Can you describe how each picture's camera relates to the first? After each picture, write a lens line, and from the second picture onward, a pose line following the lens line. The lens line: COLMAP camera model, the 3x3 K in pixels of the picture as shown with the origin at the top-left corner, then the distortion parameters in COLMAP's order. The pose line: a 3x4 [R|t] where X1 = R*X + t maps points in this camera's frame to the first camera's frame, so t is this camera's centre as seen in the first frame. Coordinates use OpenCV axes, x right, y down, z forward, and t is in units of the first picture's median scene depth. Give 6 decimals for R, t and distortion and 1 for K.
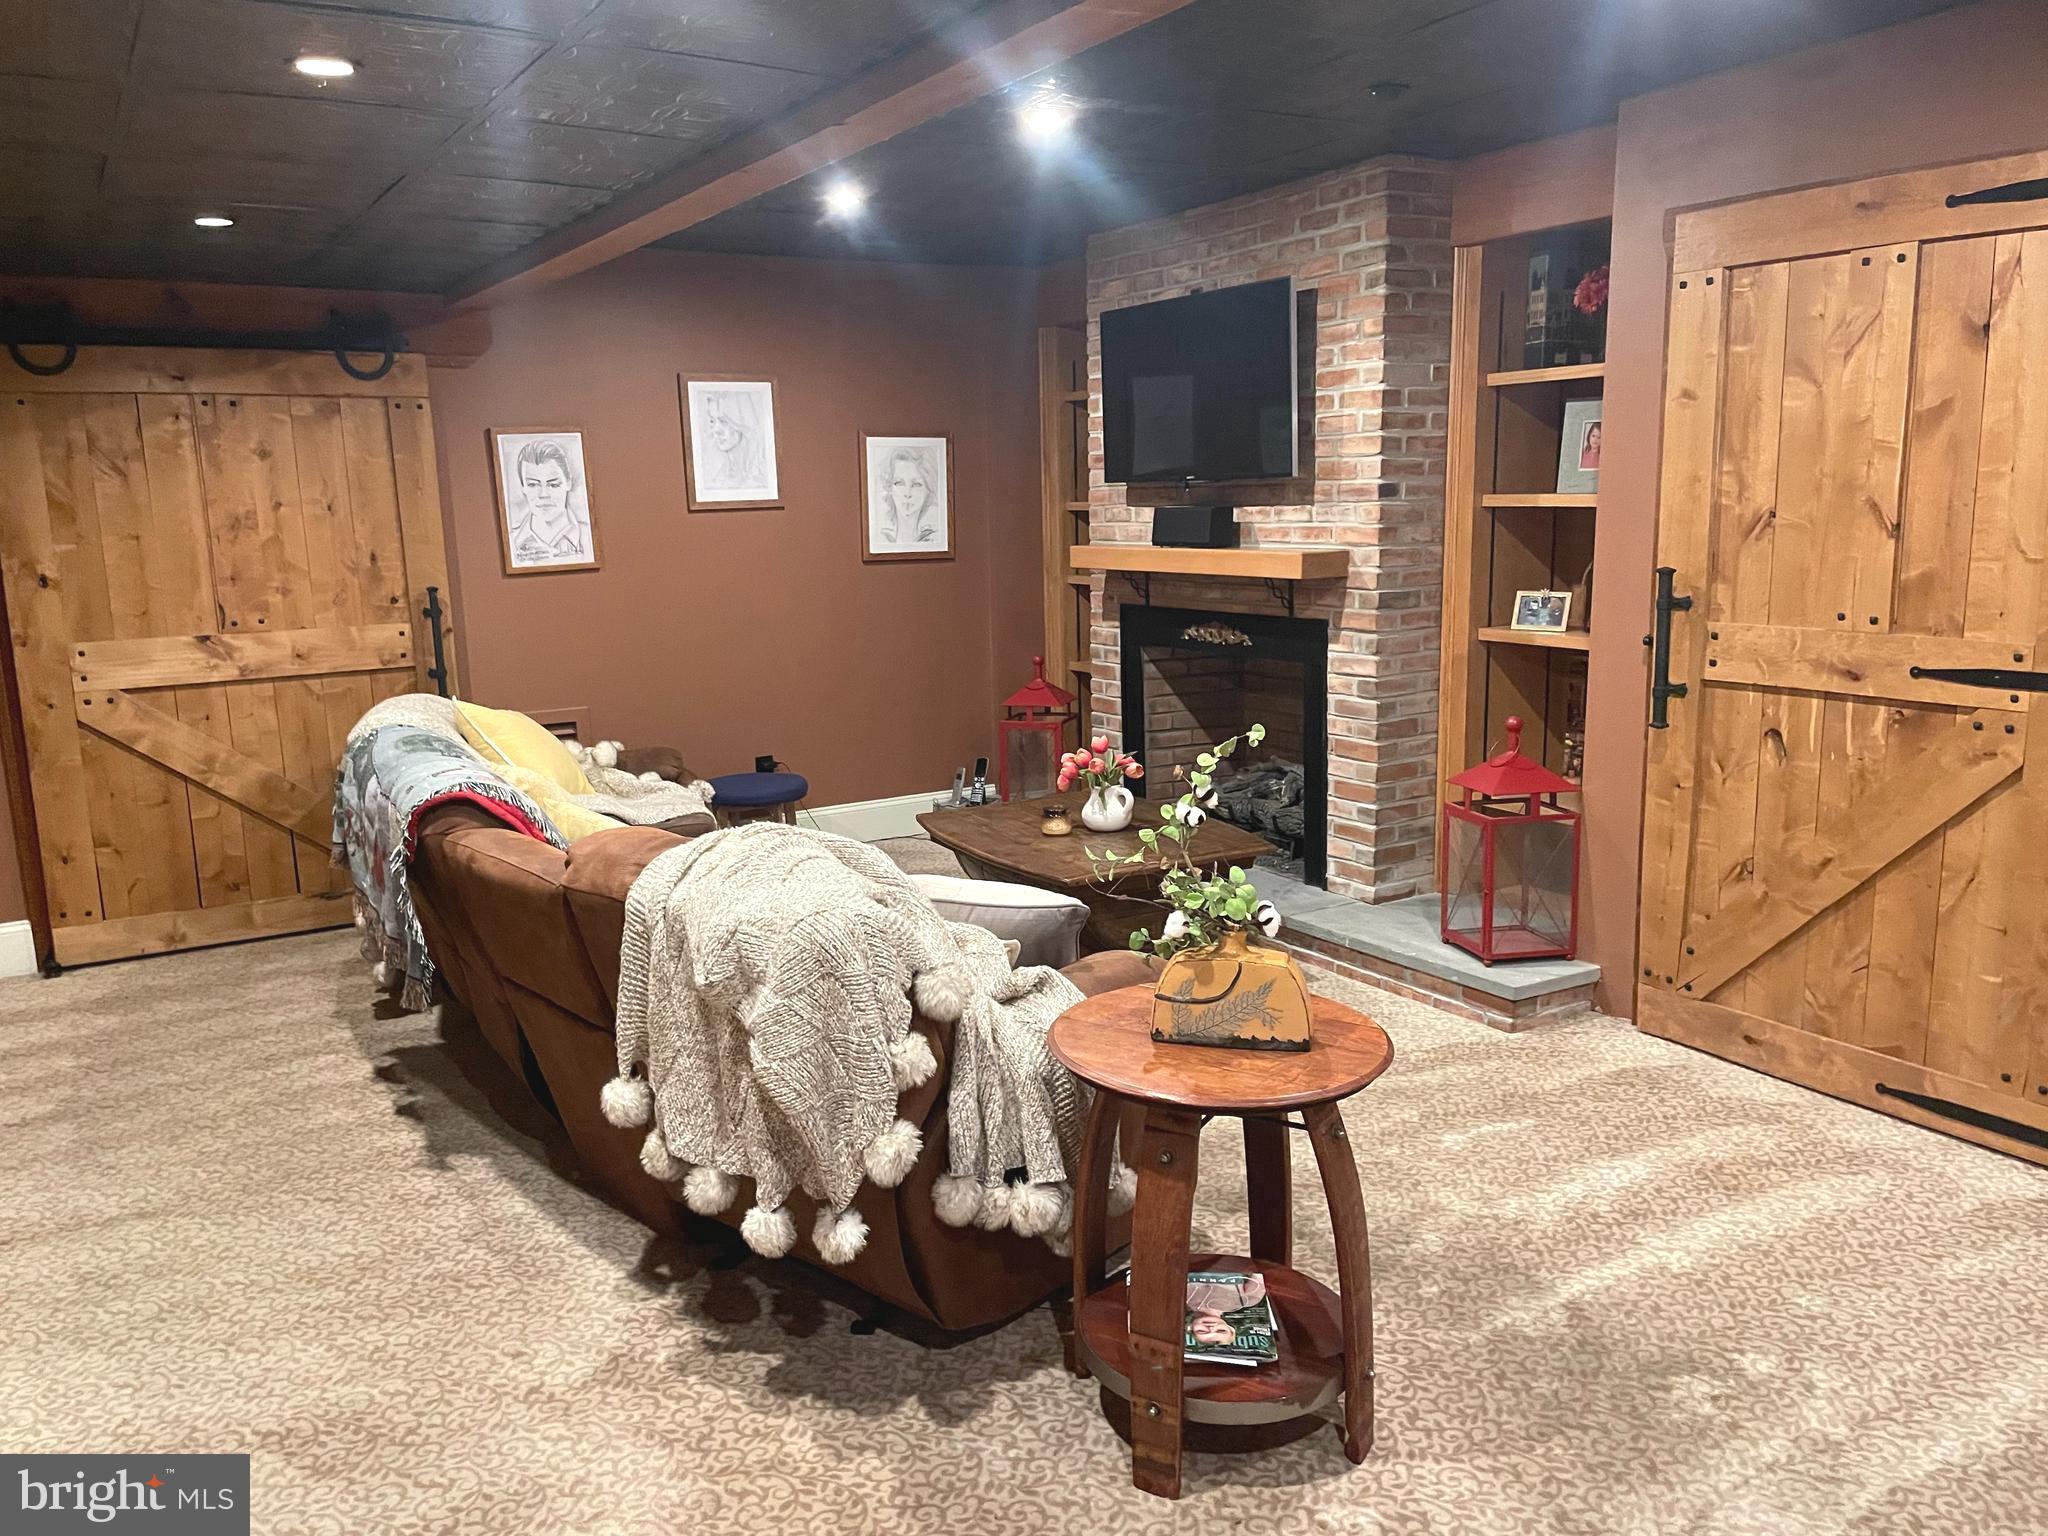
lens RADIAL K [[1543.6, 0, 966.9], [0, 1543.6, 787.4], [0, 0, 1]] dist [0.066432, -0.081526]
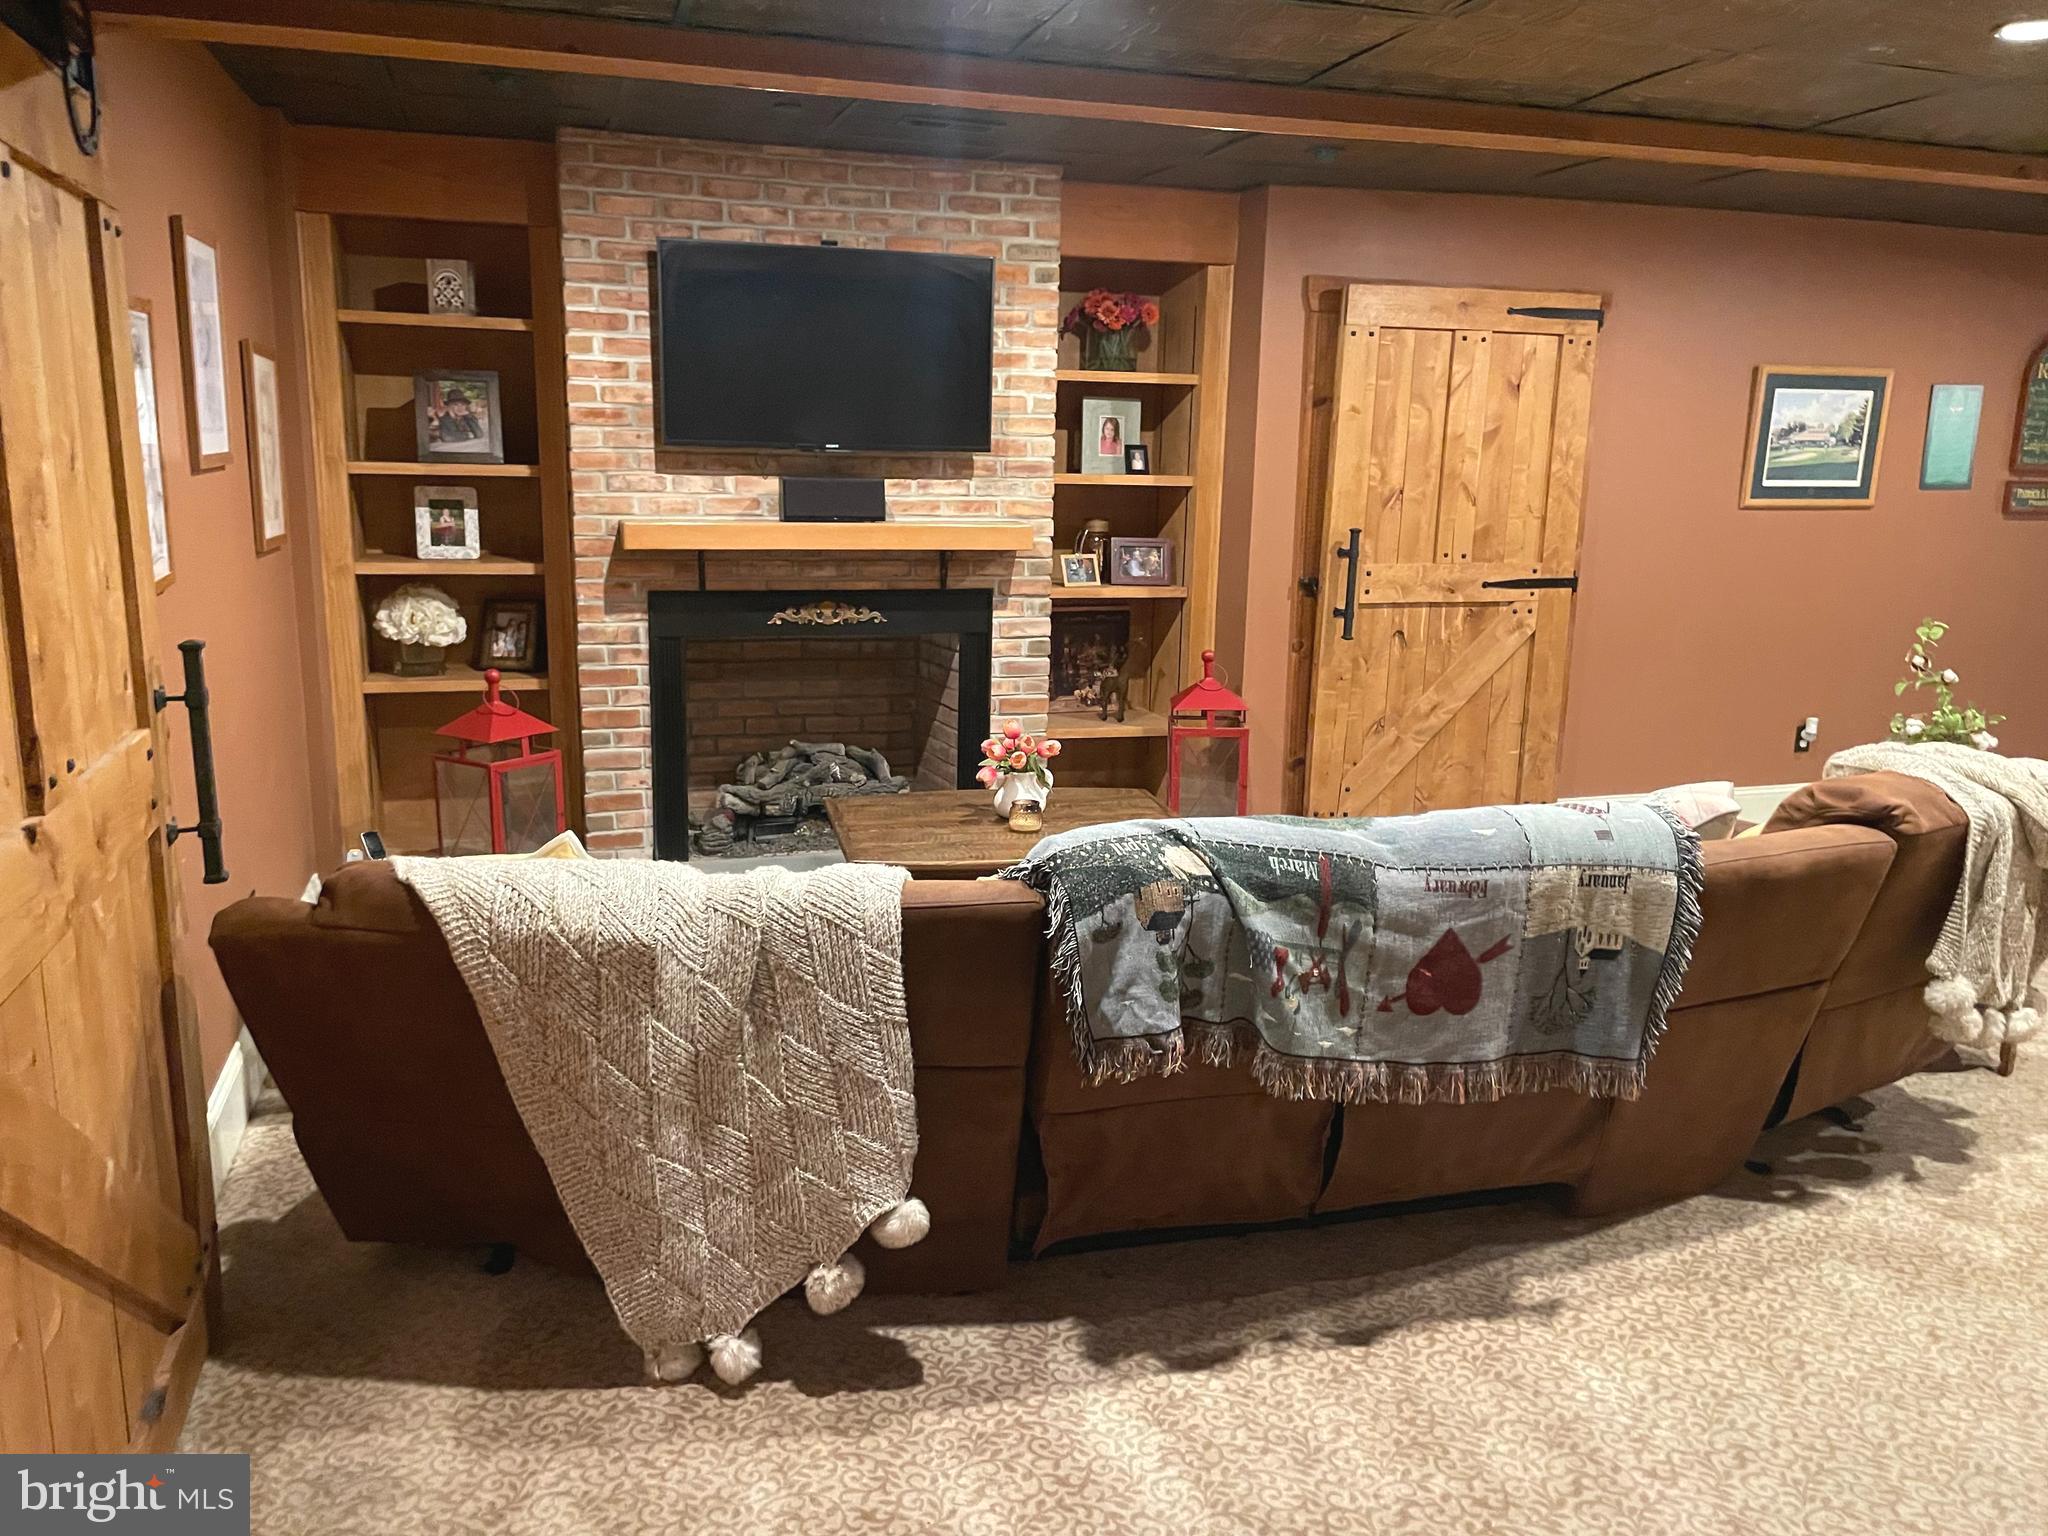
lens RADIAL K [[1543.6, 0, 1023.3], [0, 1543.6, 769.3], [0, 0, 1]] dist [0.066432, -0.081526]
pose [[0.239516, -0.171160, 0.955686, -0.846563], [0.161237, 0.977682, 0.134689, -0.134605], [-0.957410, 0.121831, 0.261768, 0.767157]]
